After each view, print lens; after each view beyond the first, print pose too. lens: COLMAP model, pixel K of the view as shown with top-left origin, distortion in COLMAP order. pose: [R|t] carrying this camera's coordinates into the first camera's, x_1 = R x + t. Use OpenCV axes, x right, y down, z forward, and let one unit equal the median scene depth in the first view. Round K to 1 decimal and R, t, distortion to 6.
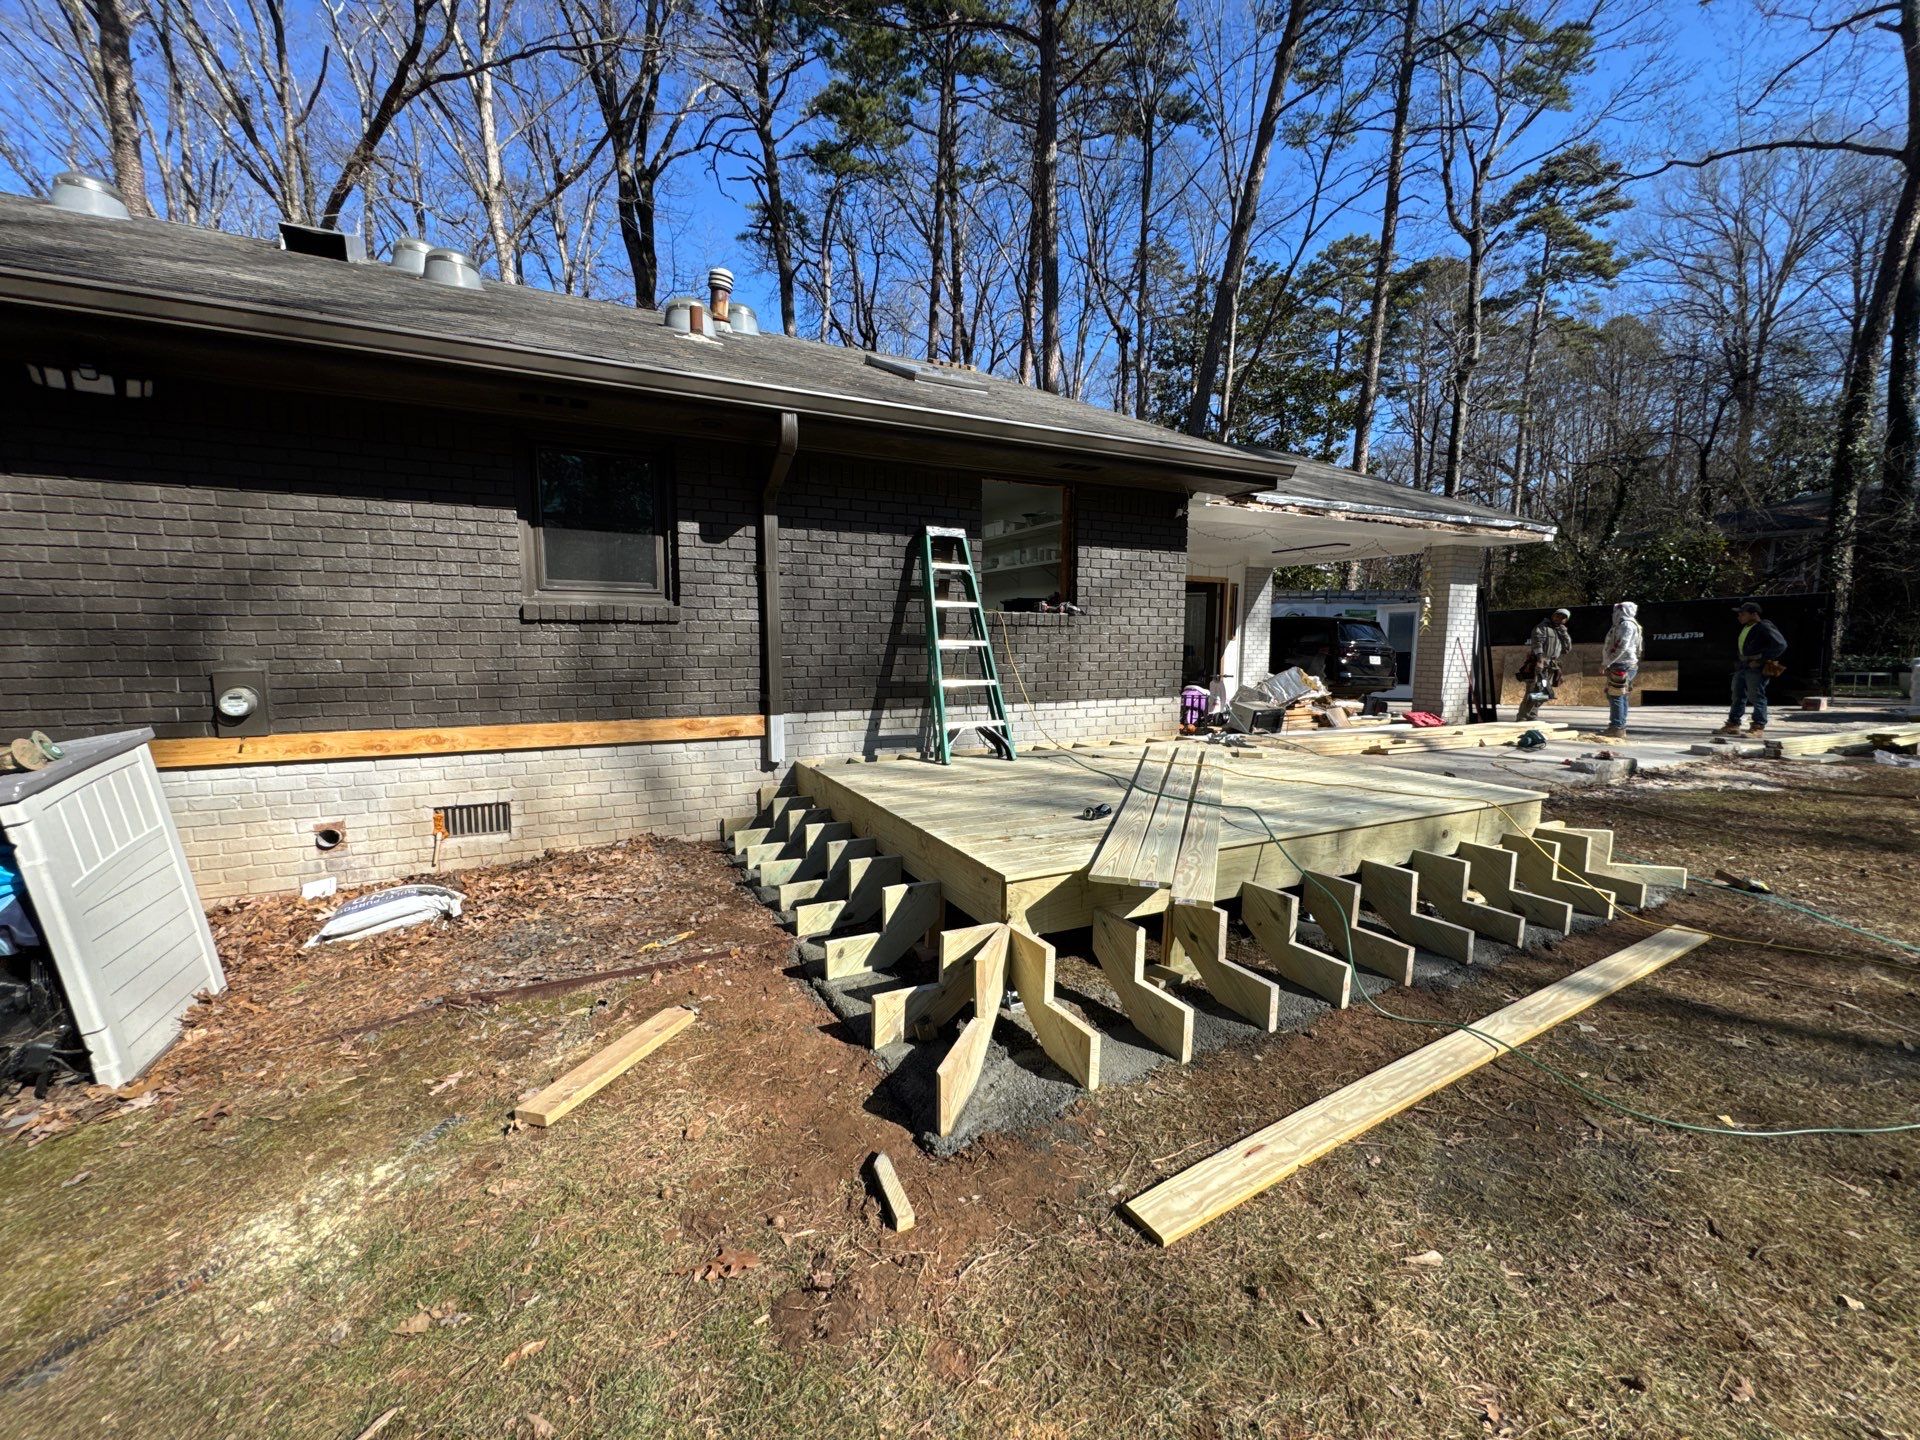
lens RADIAL K [[760.5, 0, 963.5], [0, 760.5, 723.7], [0, 0, 1]] dist [-0.001604, -0.000369]
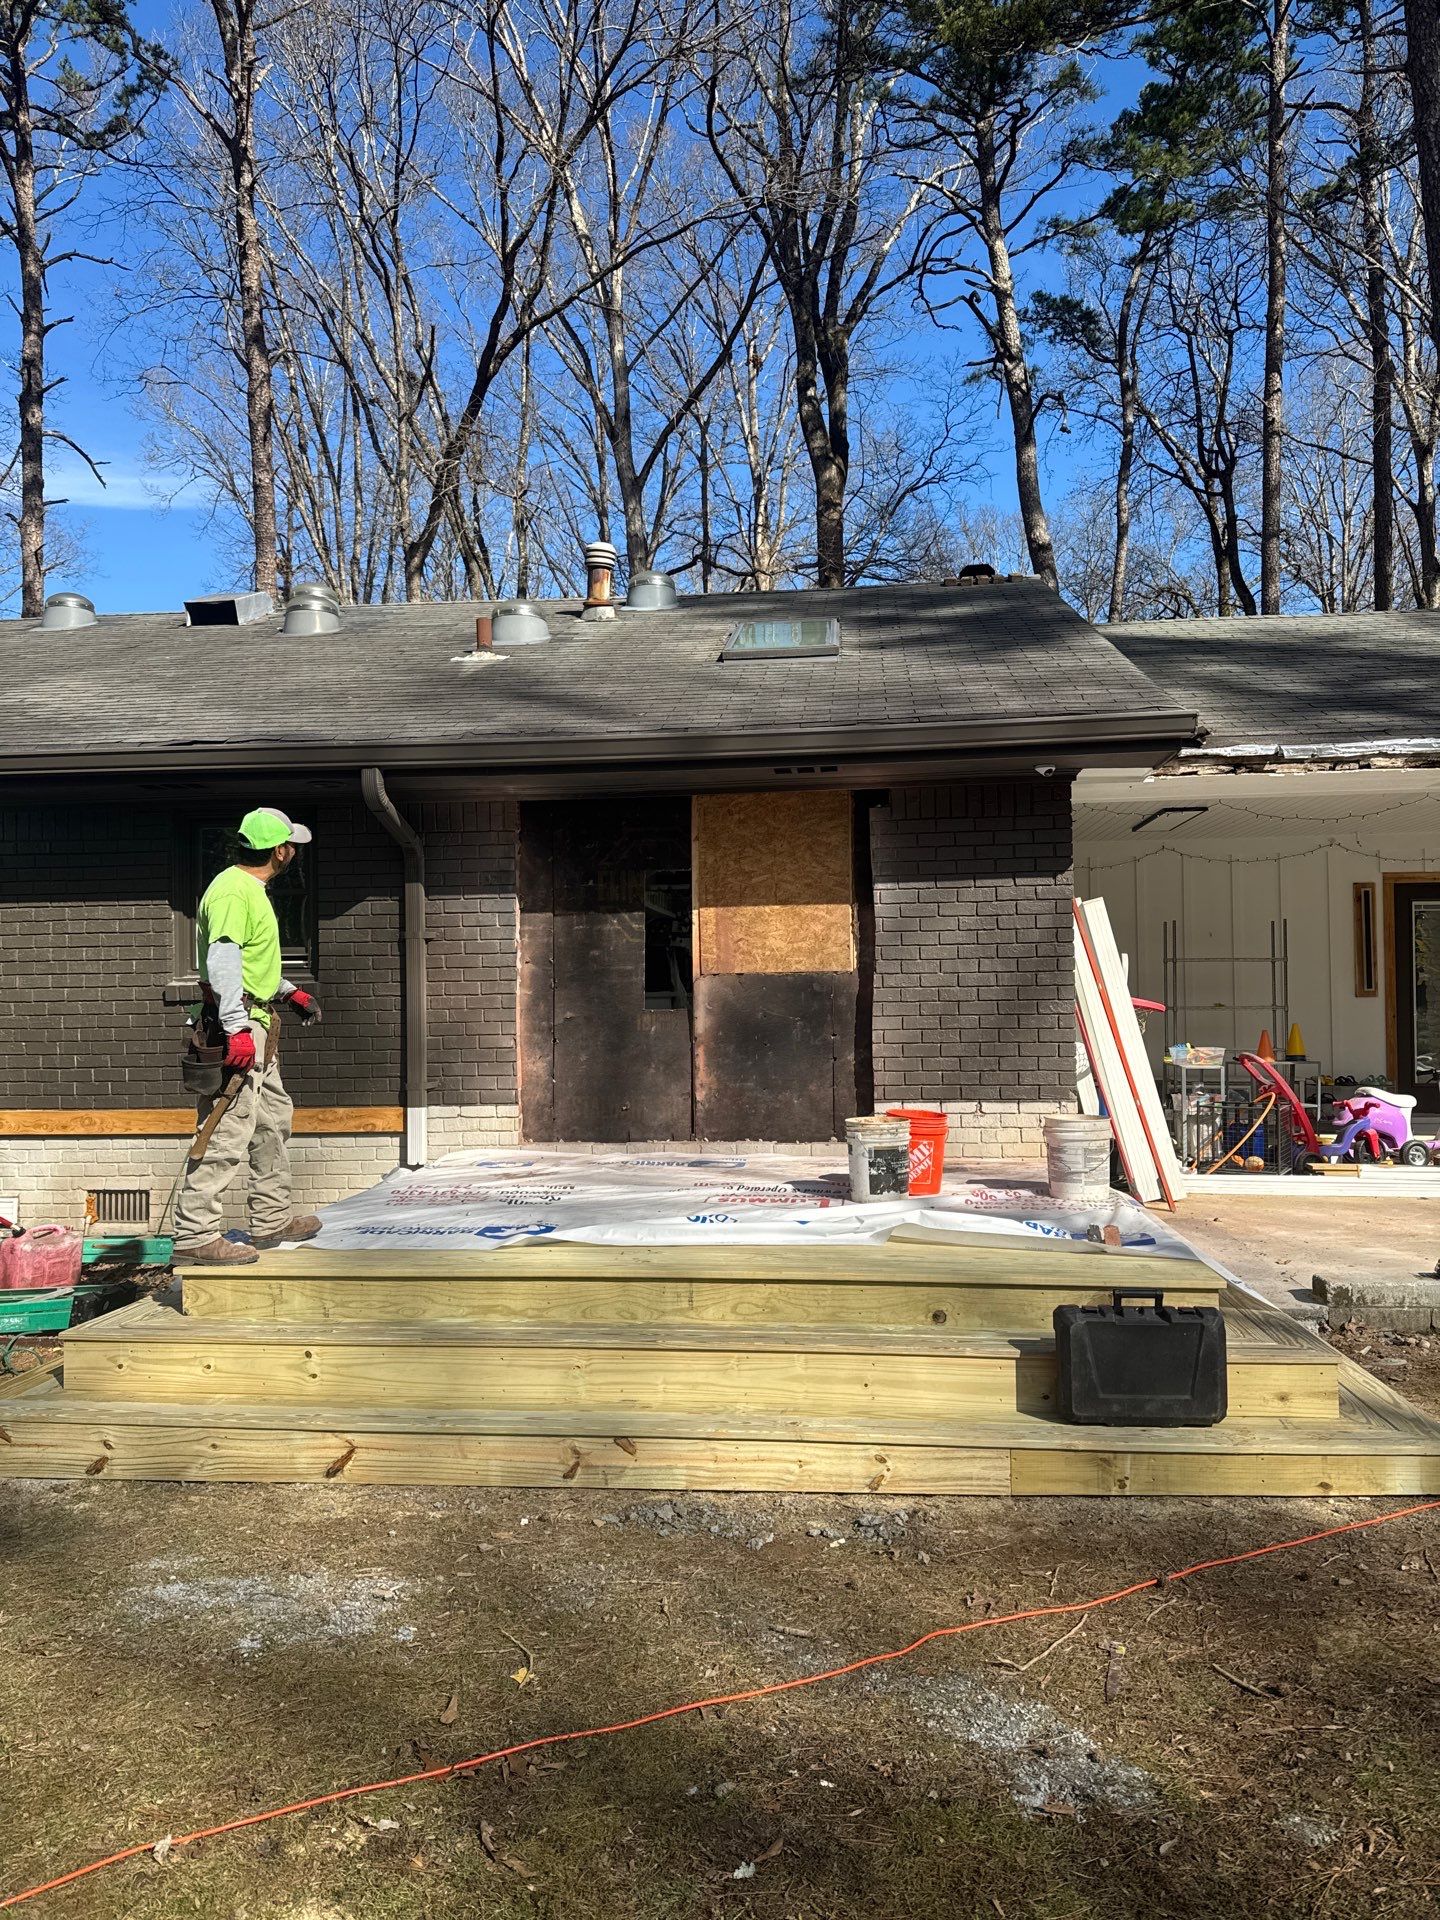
lens RADIAL K [[1347.1, 0, 727.0], [0, 1347.1, 957.3], [0, 0, 1]] dist [0.068623, -0.072273]
pose [[0.842148, -0.031643, -0.538317, 0.863234], [-0.043056, 0.991144, -0.125618, -0.003556], [0.537525, 0.128967, 0.833327, -0.070065]]
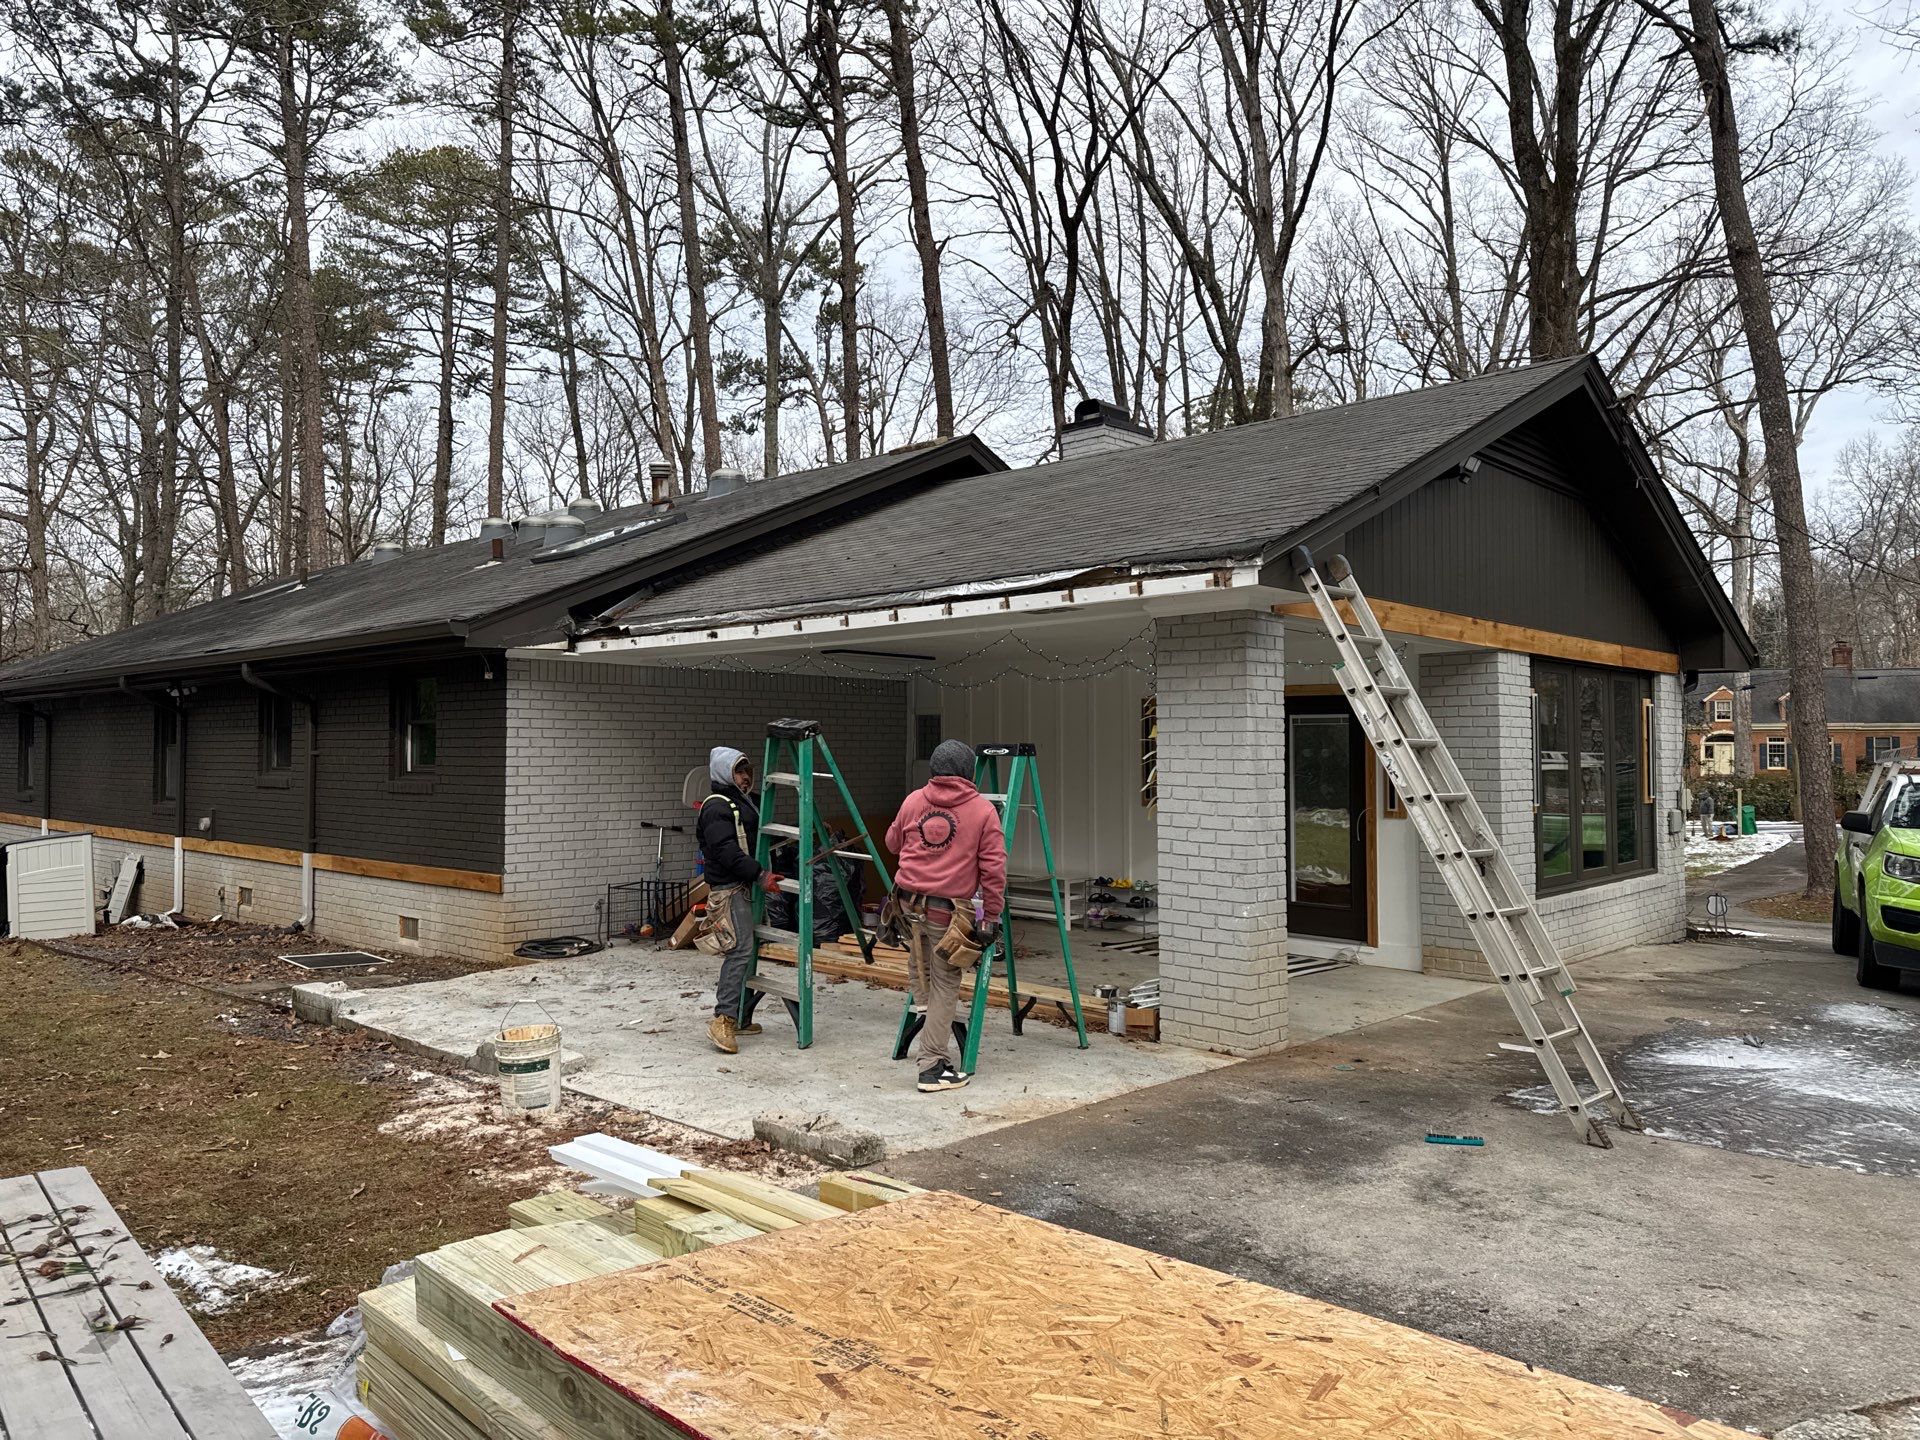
lens RADIAL K [[1359.6, 0, 956.3], [0, 1359.6, 715.6], [0, 0, 1]] dist [0.026259, -0.024500]
pose [[0.346833, -0.031509, -0.937397, 2.678897], [-0.109312, 0.991267, -0.073764, -0.217722], [0.931535, 0.128053, 0.340360, 1.263501]]
